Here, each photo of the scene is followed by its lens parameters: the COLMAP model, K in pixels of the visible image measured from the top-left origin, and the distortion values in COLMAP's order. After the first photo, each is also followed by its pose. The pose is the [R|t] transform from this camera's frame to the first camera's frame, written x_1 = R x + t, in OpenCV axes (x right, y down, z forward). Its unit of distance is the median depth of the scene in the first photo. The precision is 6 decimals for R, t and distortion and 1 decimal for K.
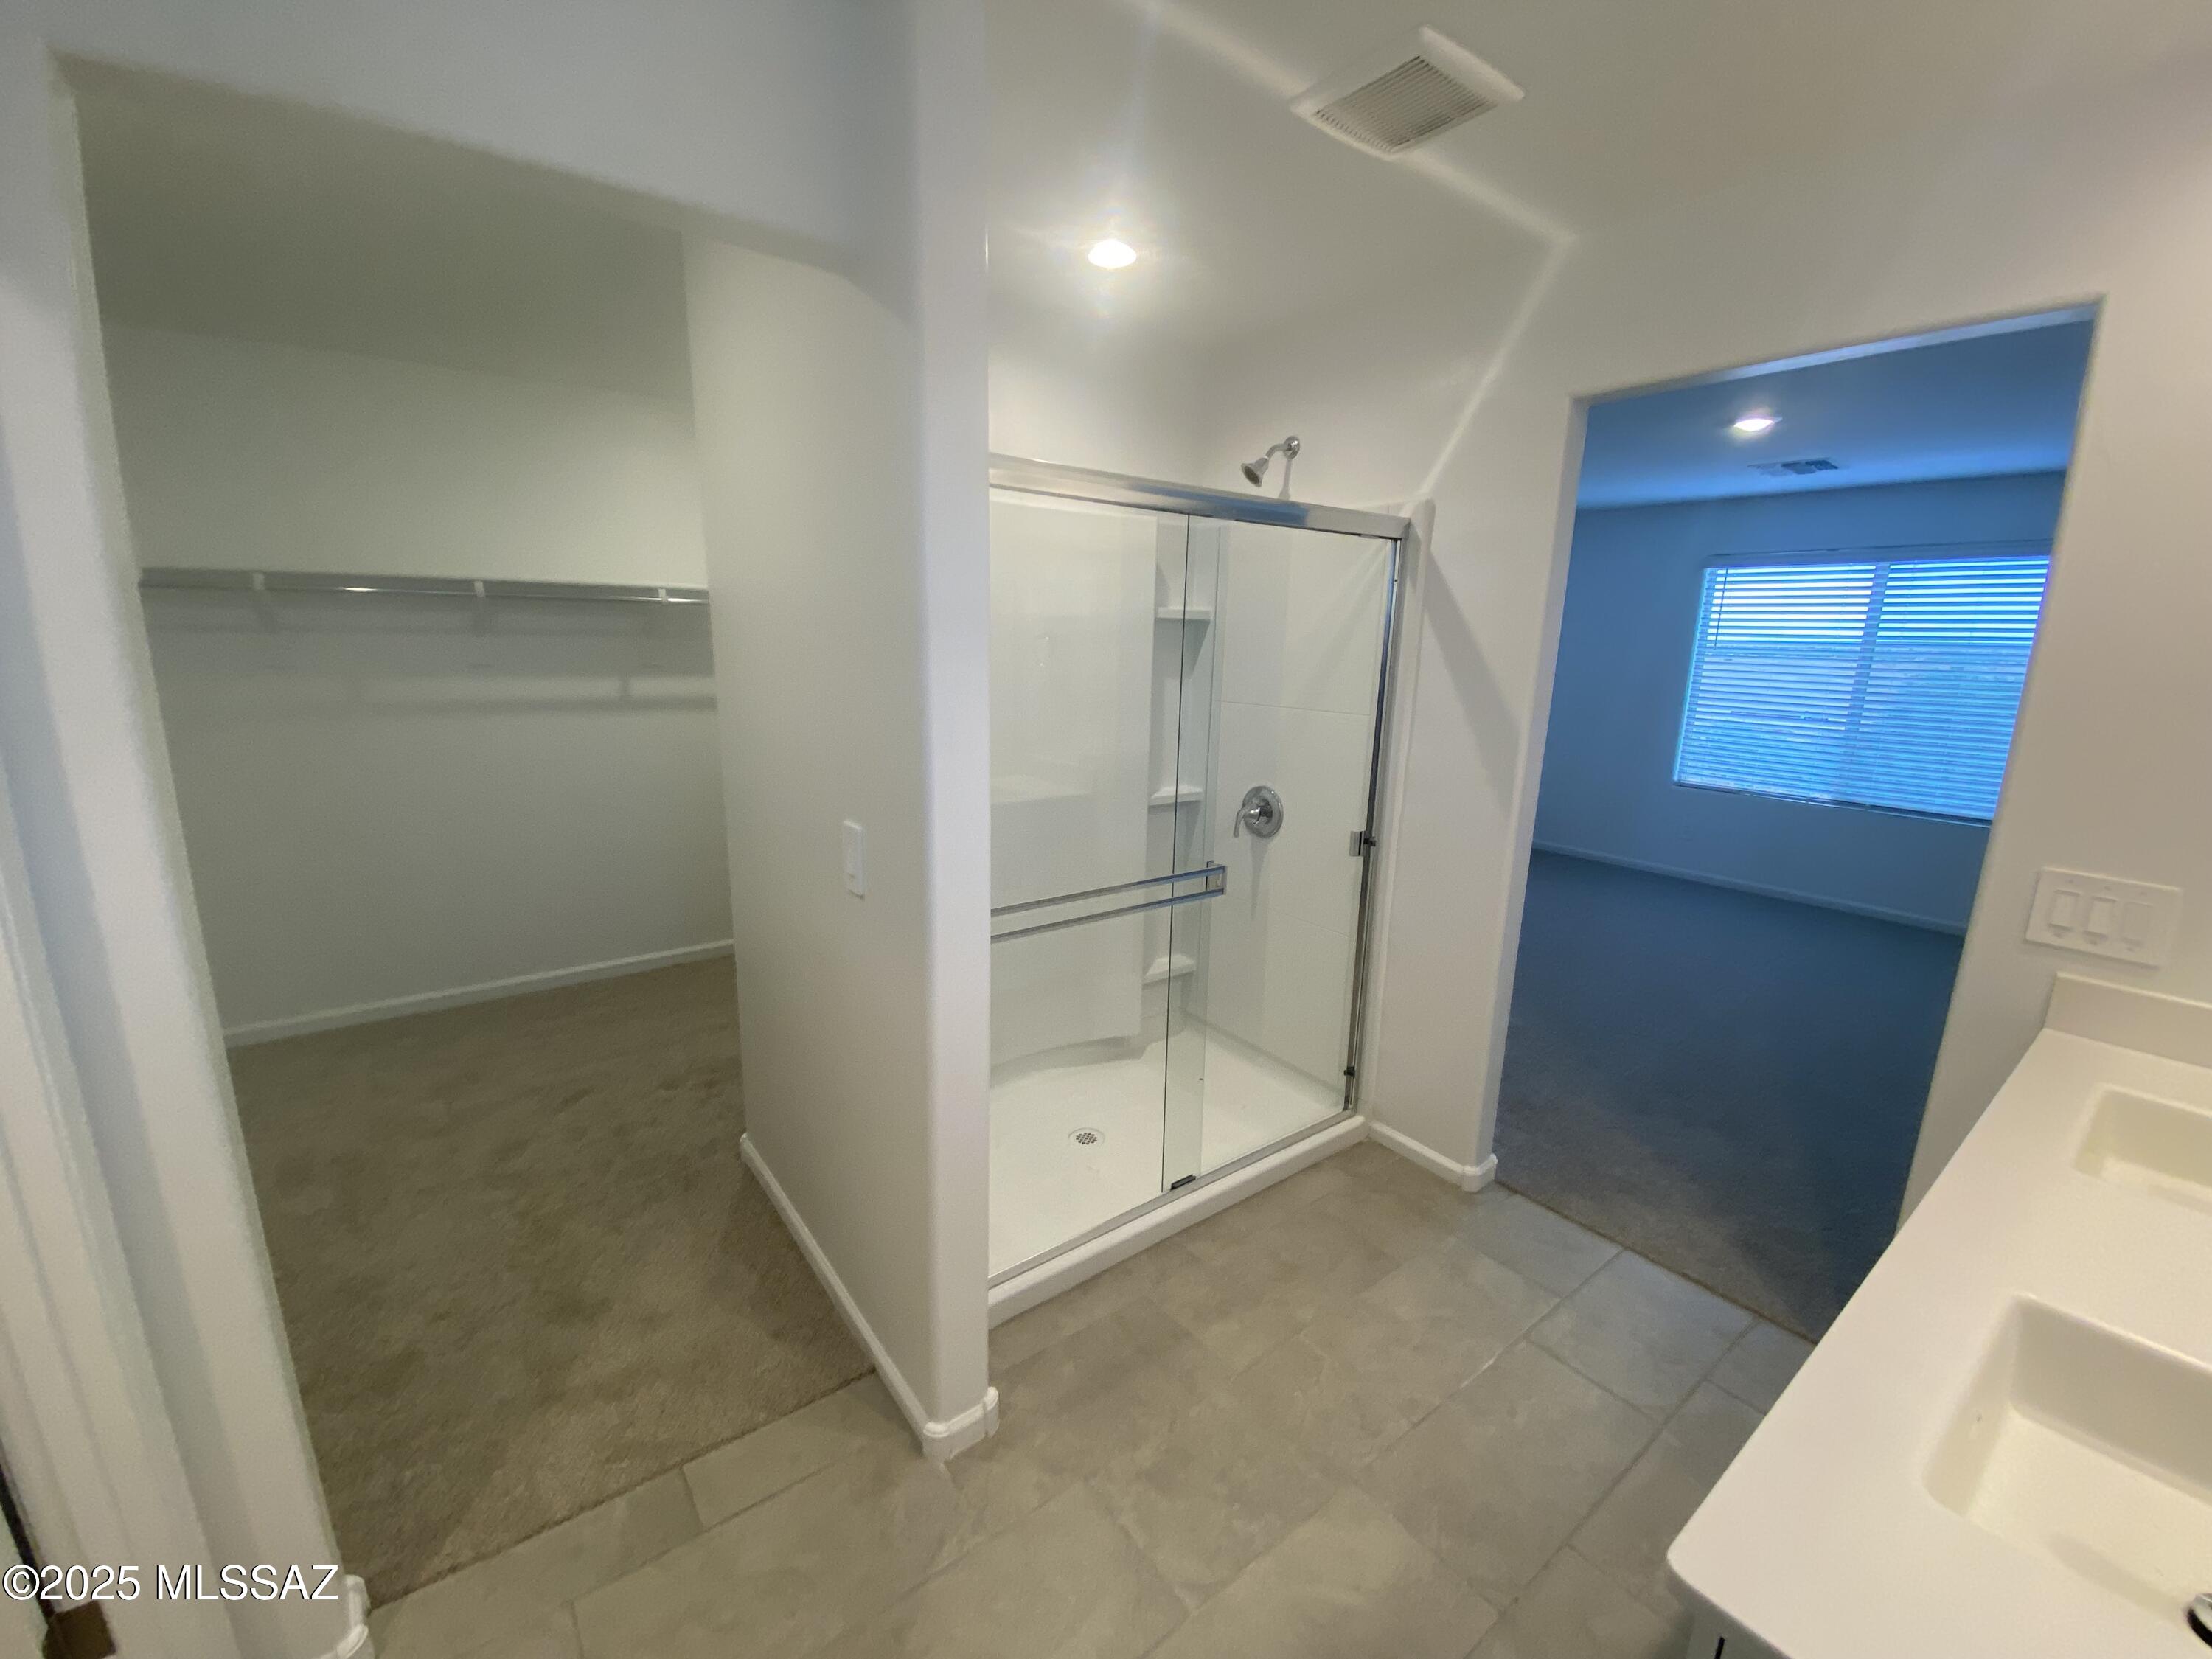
lens RADIAL K [[889.4, 0, 1103.5], [0, 889.4, 836.3], [0, 0, 1]] dist [0.017796, -0.021196]
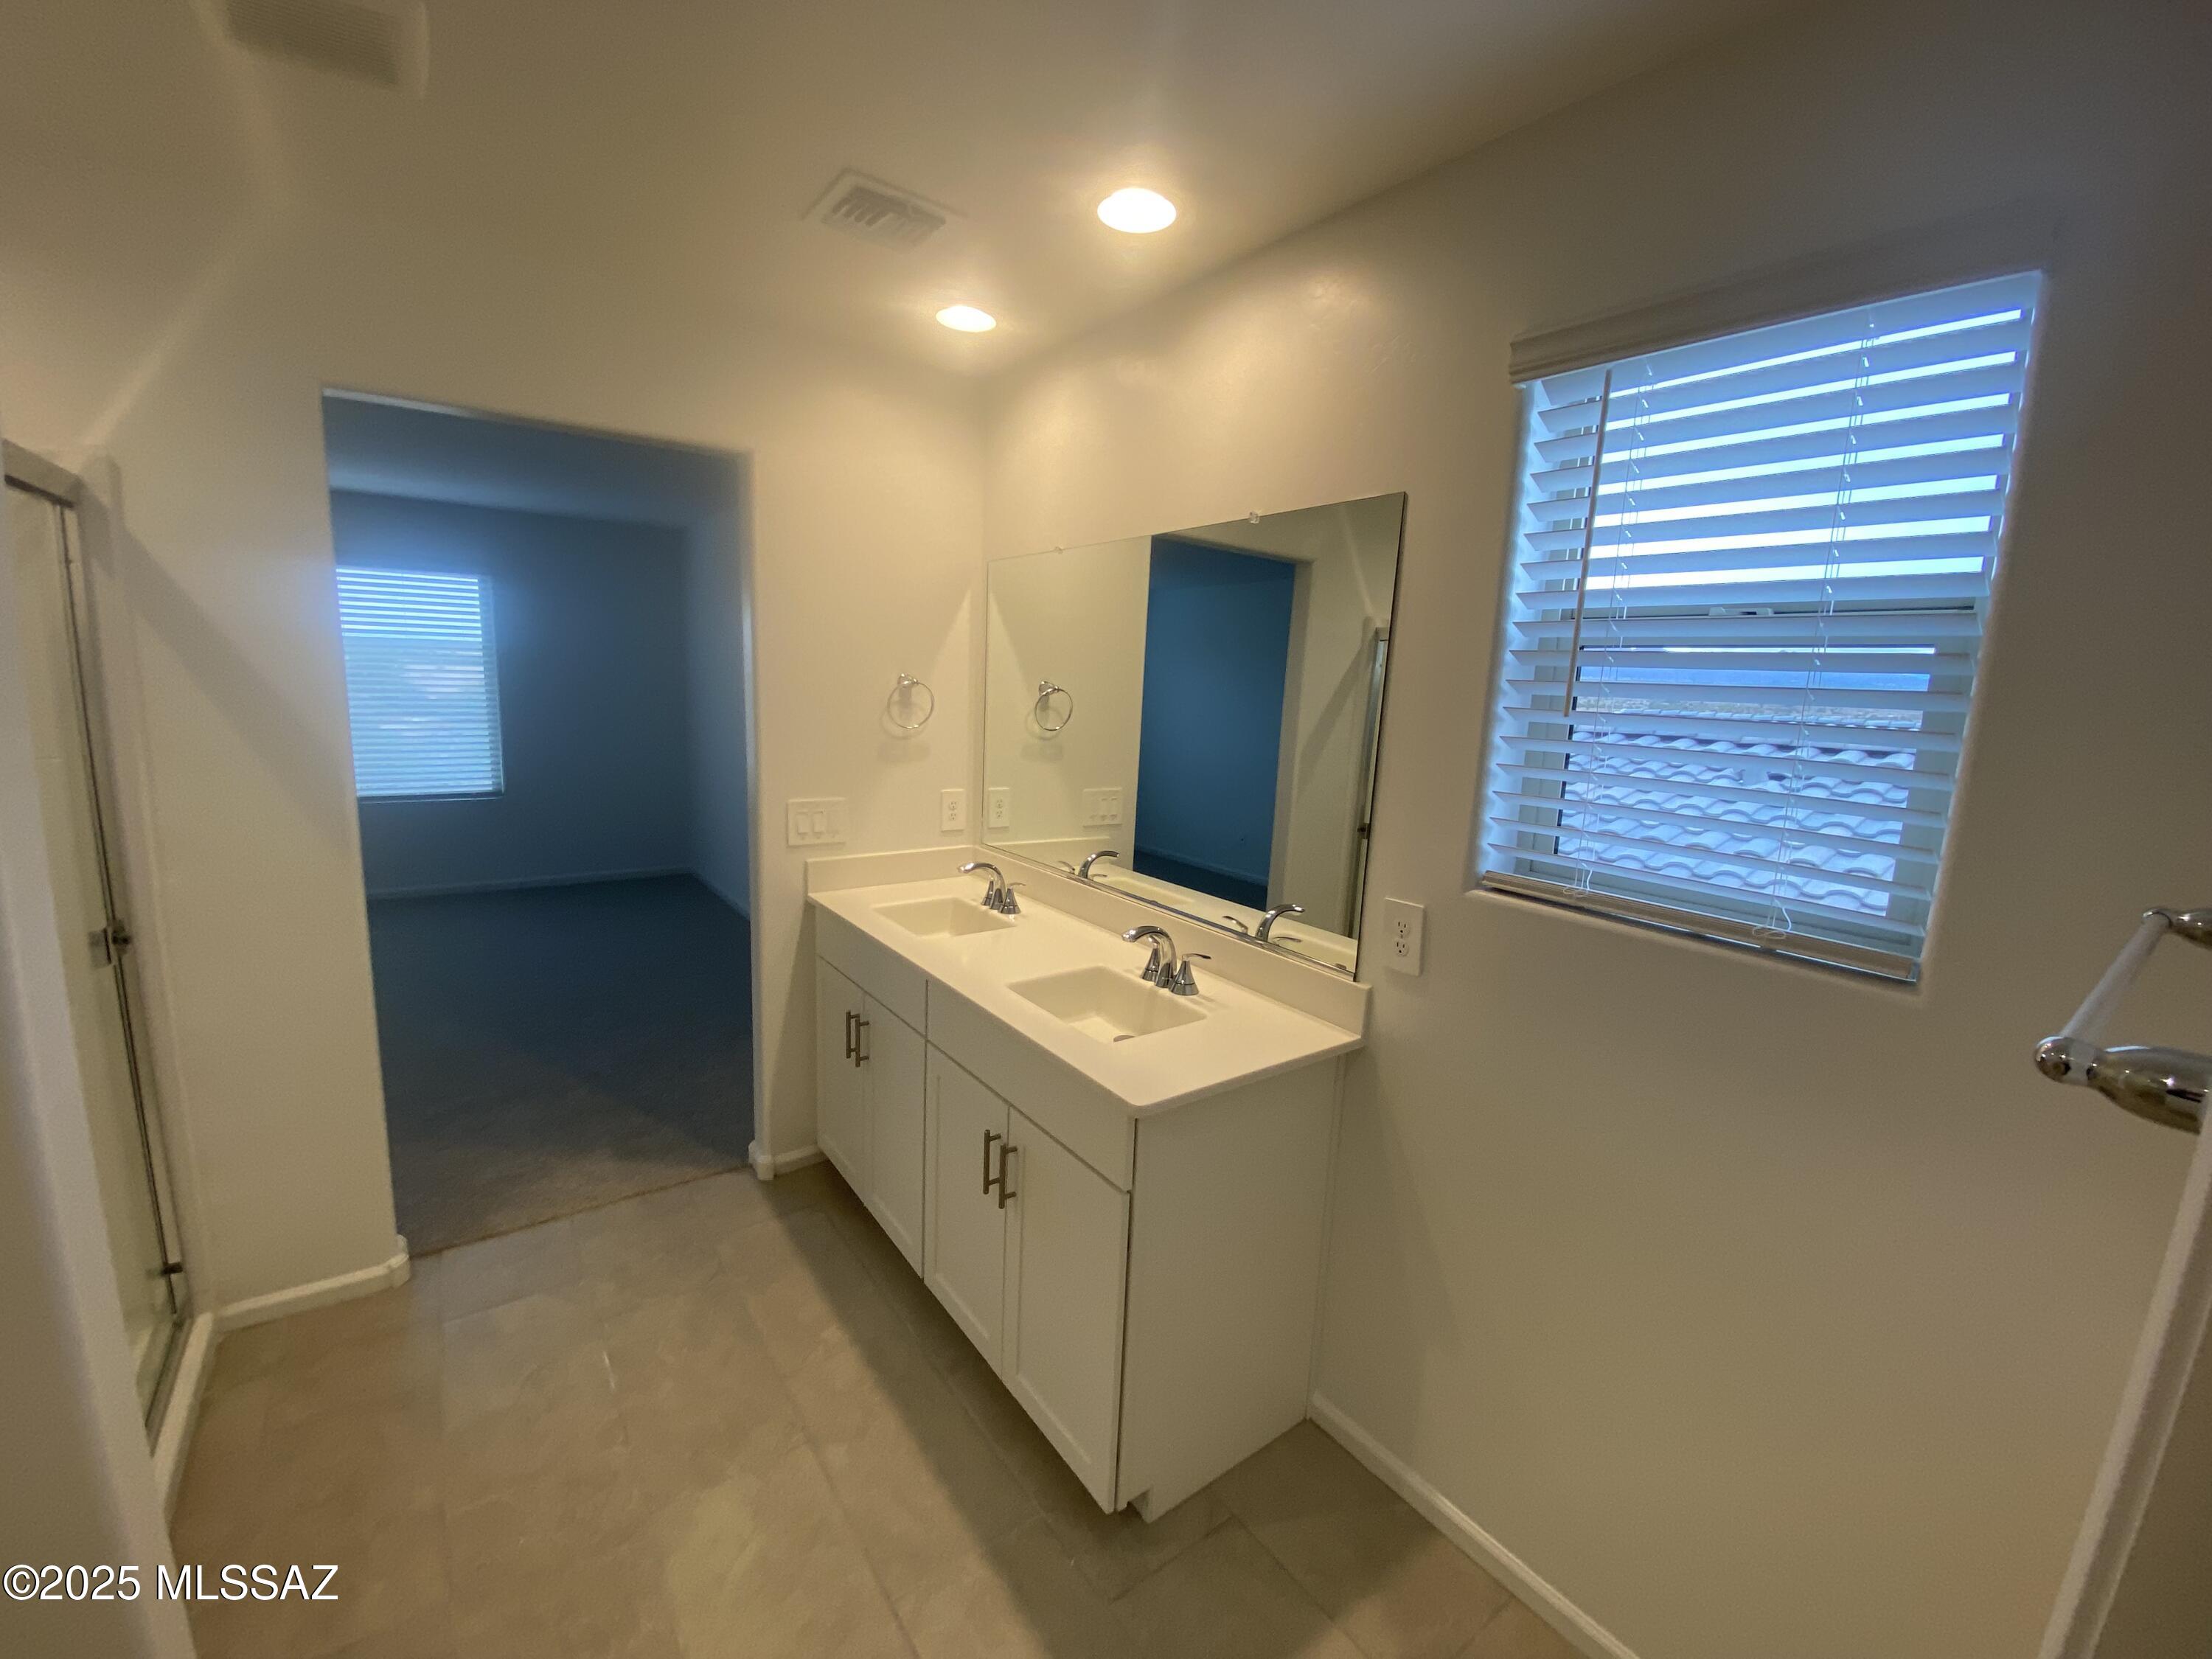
lens RADIAL K [[889.4, 0, 1103.5], [0, 889.4, 836.3], [0, 0, 1]] dist [0.017796, -0.021196]
pose [[0.008317, -0.188906, 0.981960, -0.375078], [0.176386, 0.966873, 0.184510, -0.067138], [-0.984286, 0.171669, 0.041362, 0.231942]]
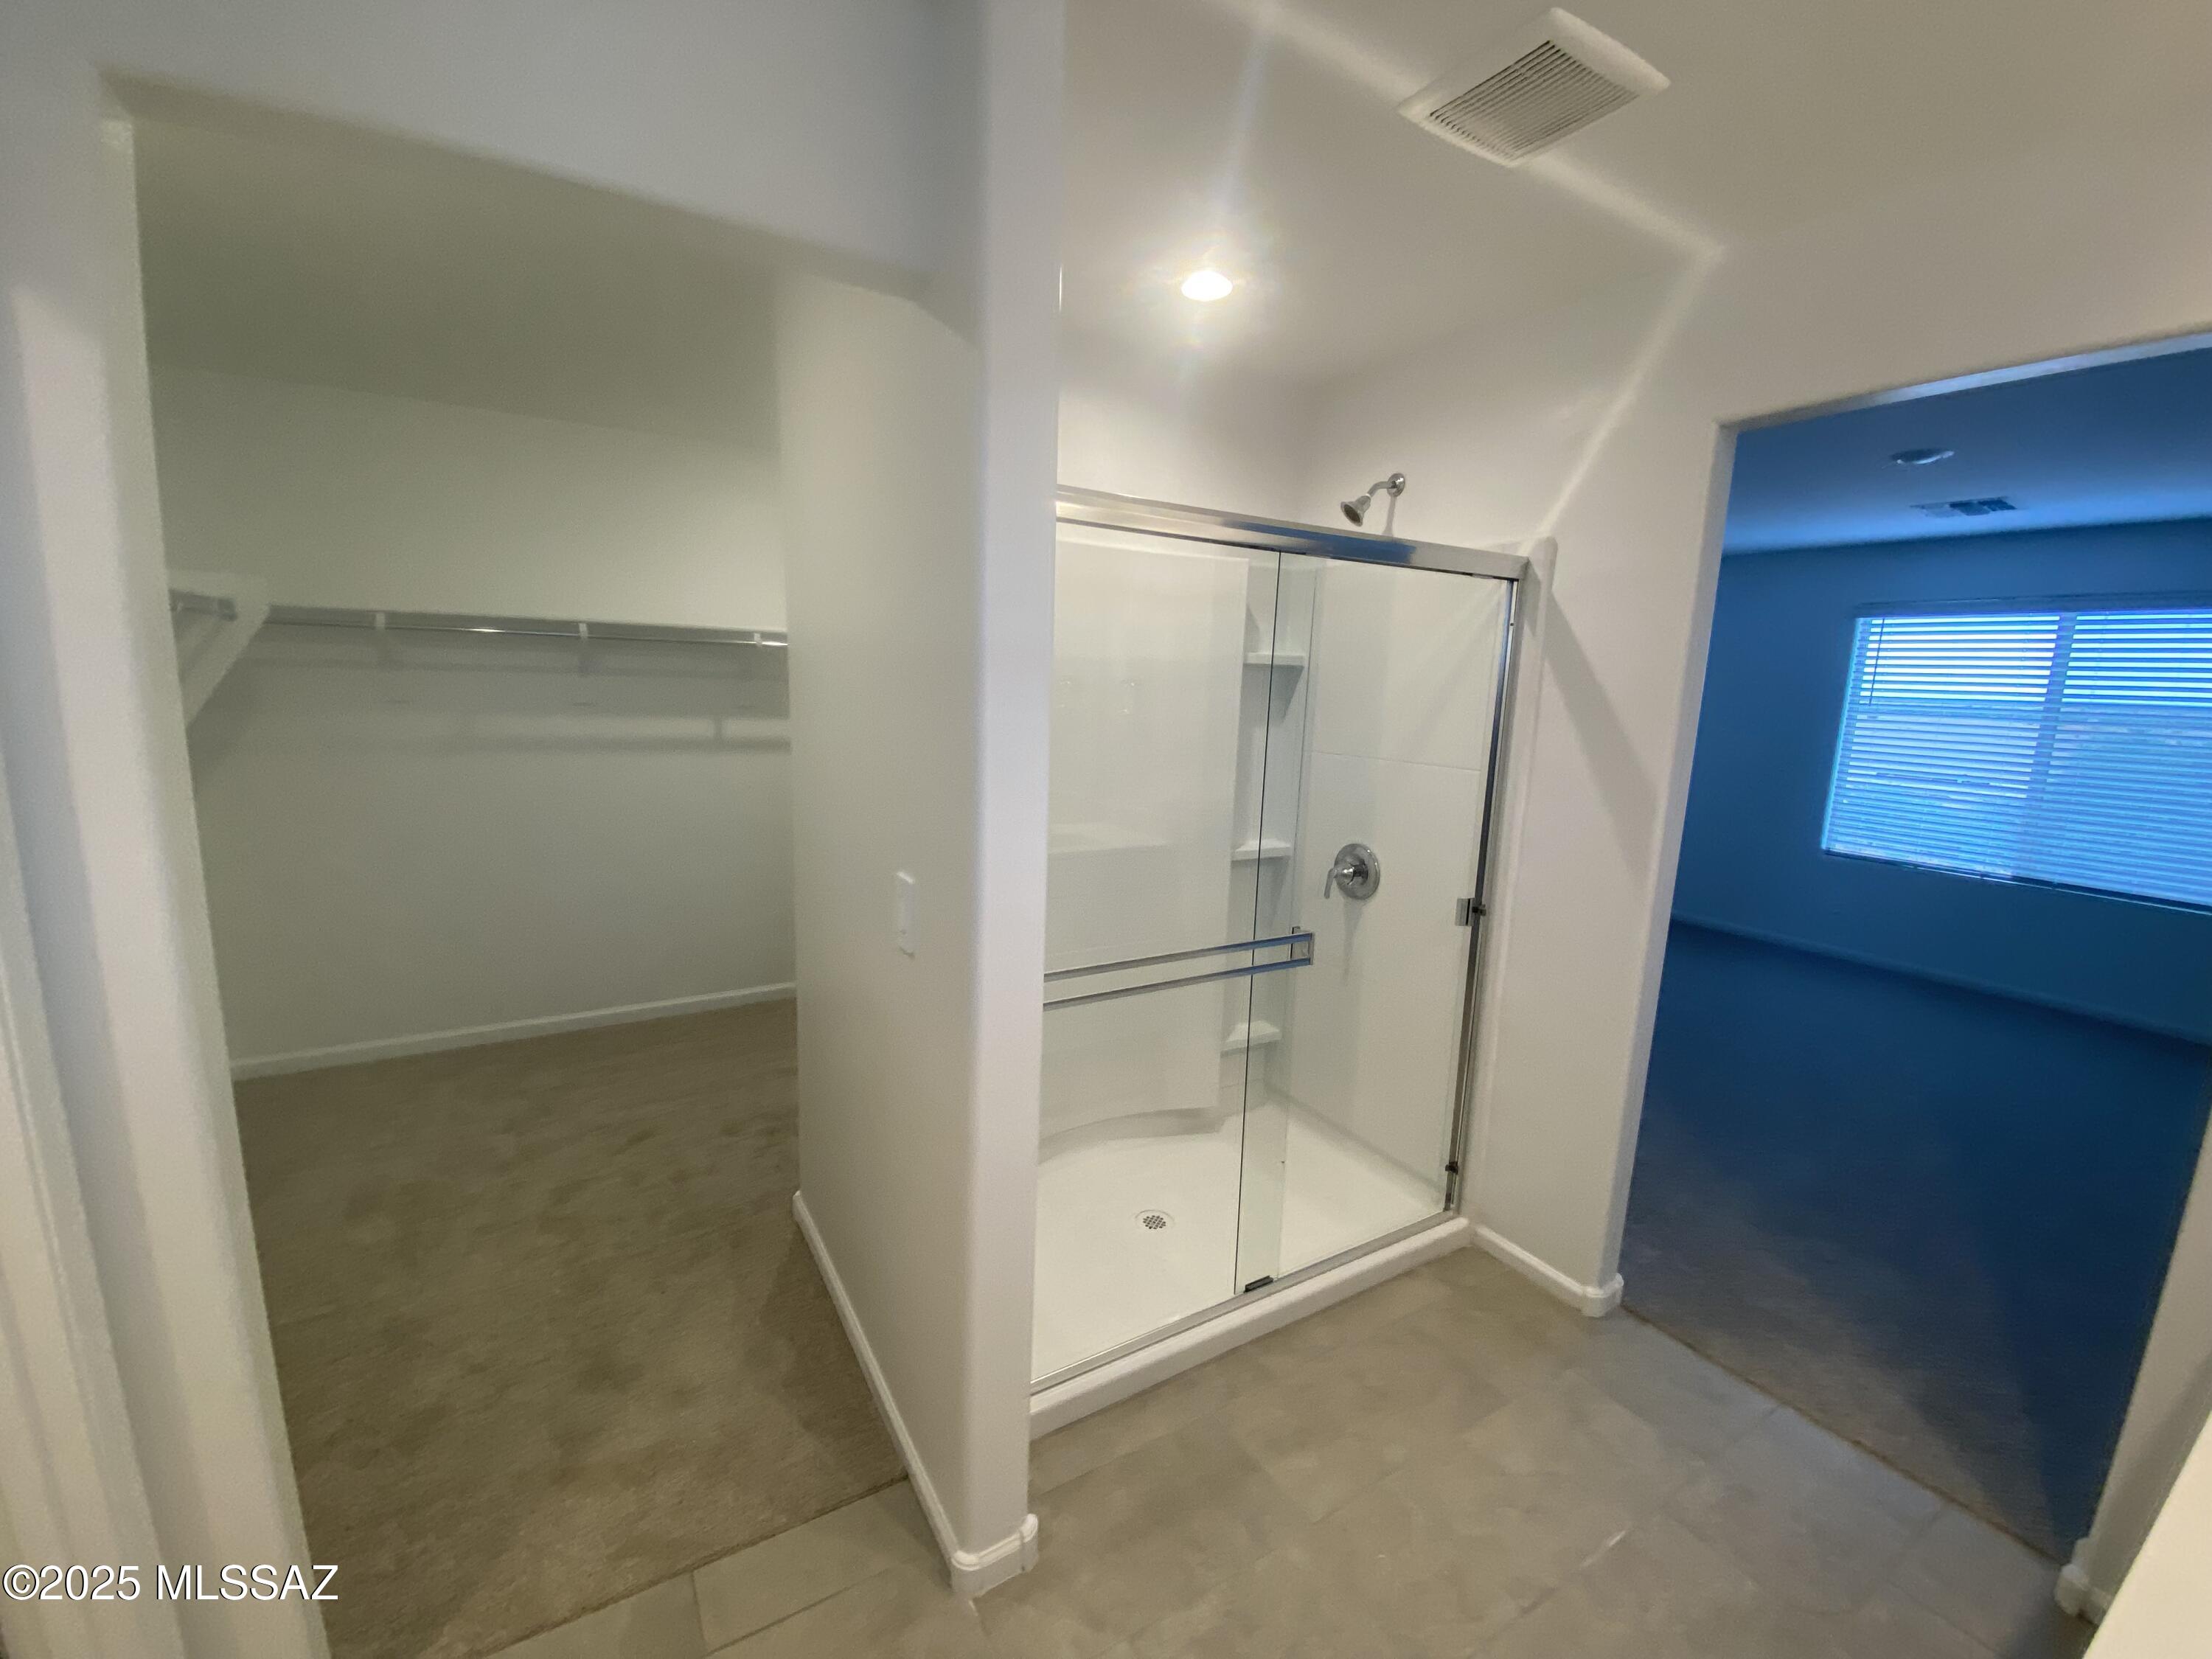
lens RADIAL K [[889.4, 0, 1103.5], [0, 889.4, 836.3], [0, 0, 1]] dist [0.017796, -0.021196]
pose [[0.994261, 0.028449, -0.103134, 0.014161], [-0.033794, 0.998154, -0.050456, -0.011190], [0.101508, 0.053652, 0.993387, 0.066694]]
